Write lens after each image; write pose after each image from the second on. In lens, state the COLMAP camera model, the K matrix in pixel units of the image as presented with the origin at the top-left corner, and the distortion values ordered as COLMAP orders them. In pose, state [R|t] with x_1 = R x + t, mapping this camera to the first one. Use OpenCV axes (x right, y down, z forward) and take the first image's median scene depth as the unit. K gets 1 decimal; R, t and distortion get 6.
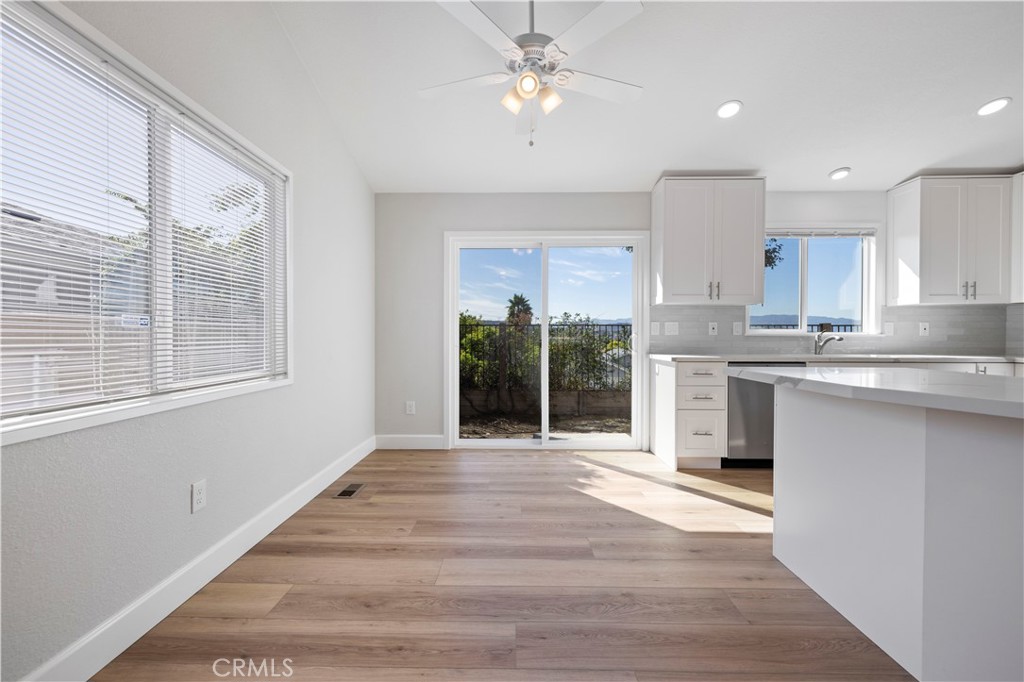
lens RADIAL K [[433.1, 0, 503.9], [0, 433.1, 342.8], [0, 0, 1]] dist [0.001613, -0.000614]
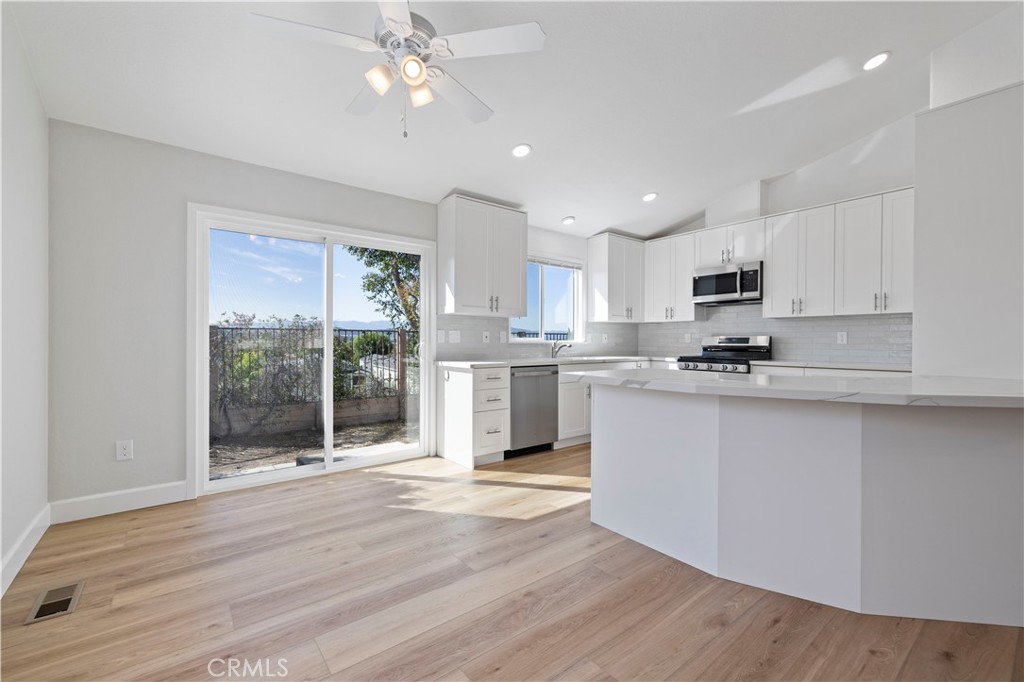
lens RADIAL K [[433.1, 0, 509.9], [0, 433.1, 343.4], [0, 0, 1]] dist [0.001613, -0.000614]
pose [[0.772933, -0.001759, 0.634486, -0.215834], [0.006683, 0.999963, -0.005369, -0.011672], [-0.634453, 0.008390, 0.772916, 0.107756]]
